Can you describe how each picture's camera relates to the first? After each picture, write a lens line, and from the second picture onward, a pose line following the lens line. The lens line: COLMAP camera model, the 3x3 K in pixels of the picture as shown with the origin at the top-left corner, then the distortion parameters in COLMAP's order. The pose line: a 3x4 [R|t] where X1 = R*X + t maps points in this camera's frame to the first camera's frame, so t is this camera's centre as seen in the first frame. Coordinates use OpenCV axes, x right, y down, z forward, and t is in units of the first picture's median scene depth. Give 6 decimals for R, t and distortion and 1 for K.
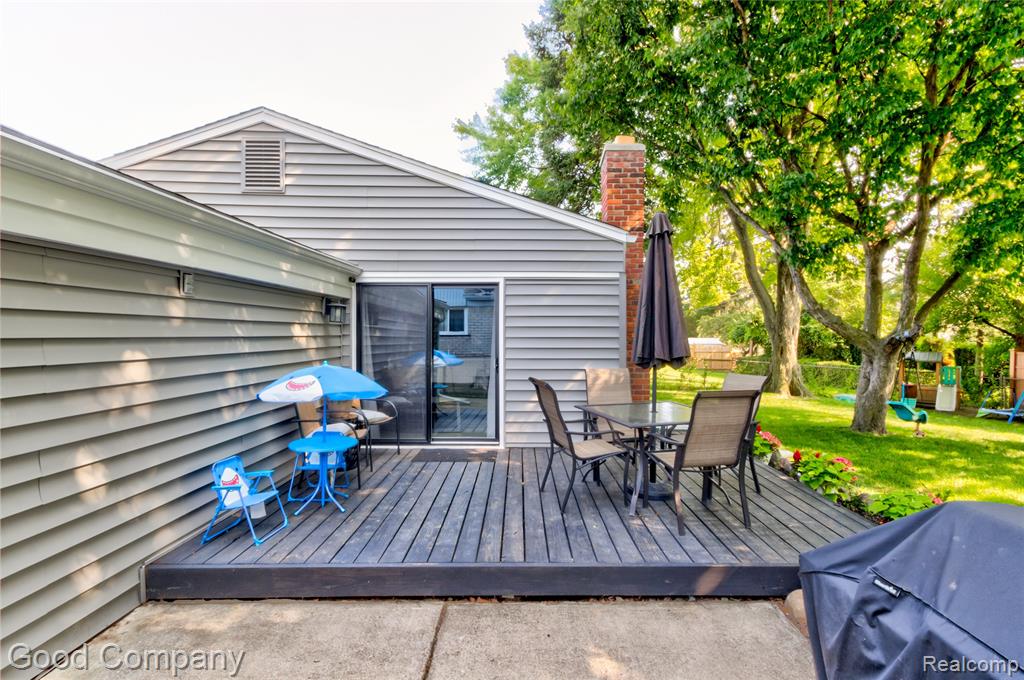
lens RADIAL K [[502.2, 0, 516.5], [0, 502.2, 331.6], [0, 0, 1]] dist [-0.005224, 0.002835]
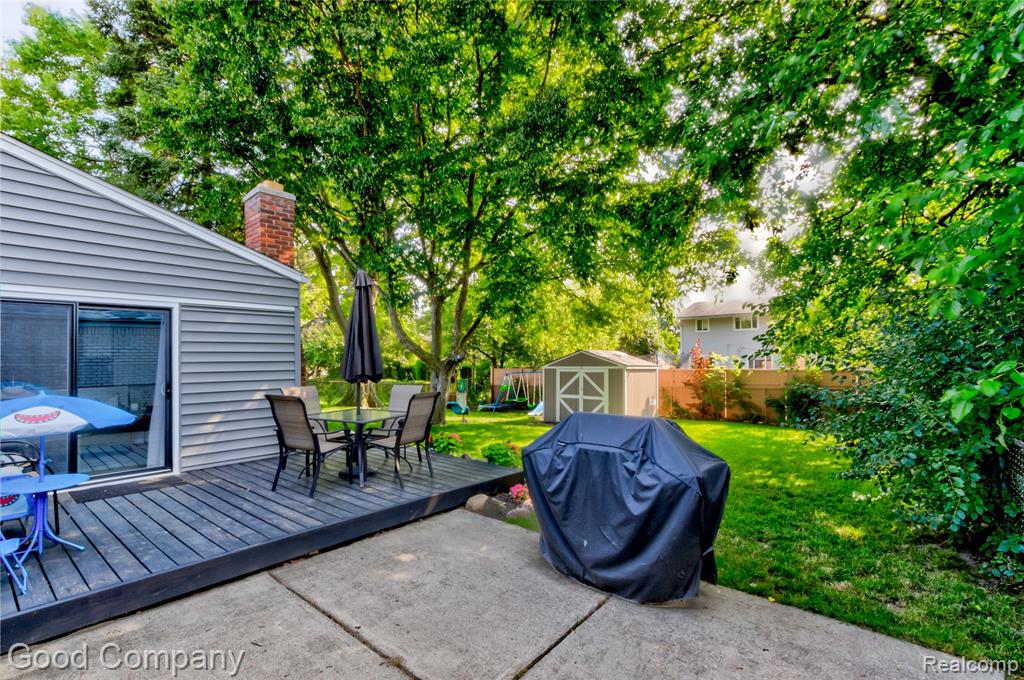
lens RADIAL K [[473.7, 0, 509.4], [0, 473.7, 348.1], [0, 0, 1]] dist [-0.010256, 0.006499]
pose [[0.661511, 0.009466, 0.749876, -0.339721], [0.003514, 0.999870, -0.015722, -0.000750], [-0.749927, 0.013036, 0.661392, -0.133098]]
